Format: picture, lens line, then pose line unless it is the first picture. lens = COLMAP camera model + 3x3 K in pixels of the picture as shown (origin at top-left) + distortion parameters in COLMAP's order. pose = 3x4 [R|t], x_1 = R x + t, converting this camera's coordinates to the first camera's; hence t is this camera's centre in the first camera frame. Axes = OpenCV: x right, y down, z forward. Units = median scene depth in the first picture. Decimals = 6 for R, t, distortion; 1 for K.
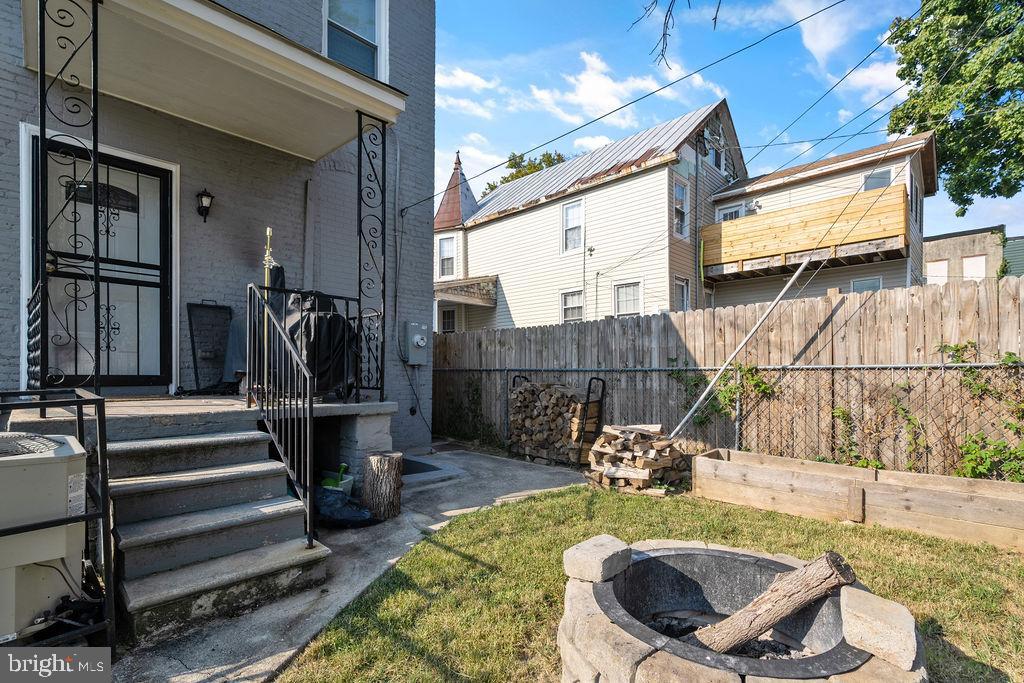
lens RADIAL K [[474.8, 0, 516.8], [0, 474.8, 379.2], [0, 0, 1]] dist [-0.002851, 0.000207]
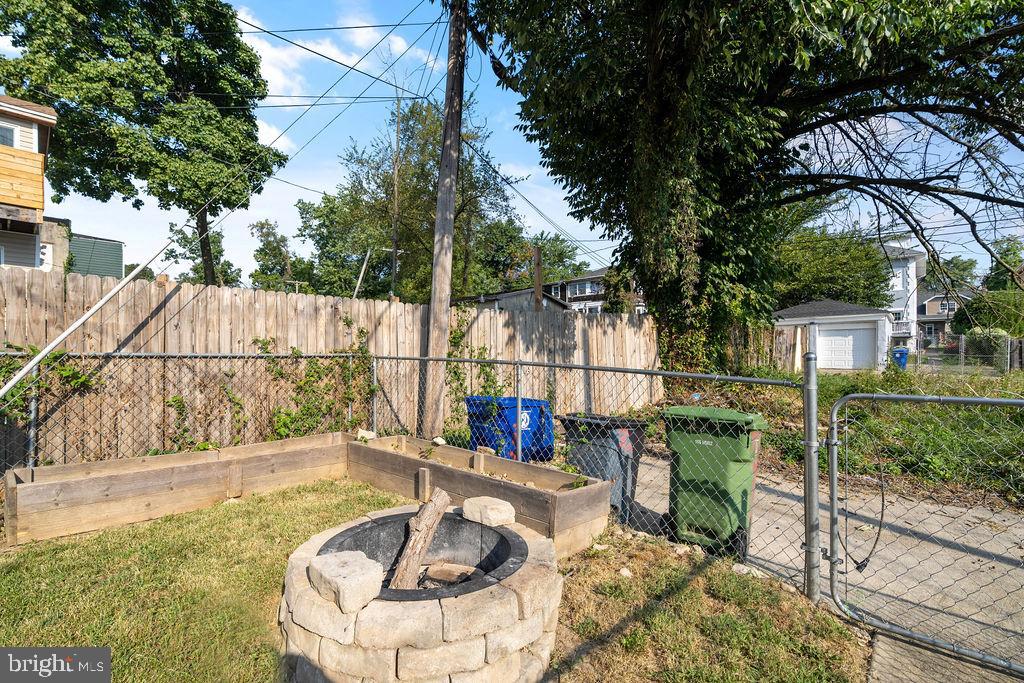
lens RADIAL K [[465.3, 0, 509.7], [0, 465.3, 351.3], [0, 0, 1]] dist [-0.001215, 0.000272]
pose [[-0.027120, 0.019009, 0.999451, -0.308257], [0.009909, 0.999775, -0.018746, -0.008119], [-0.999583, 0.009396, -0.027302, 0.321660]]
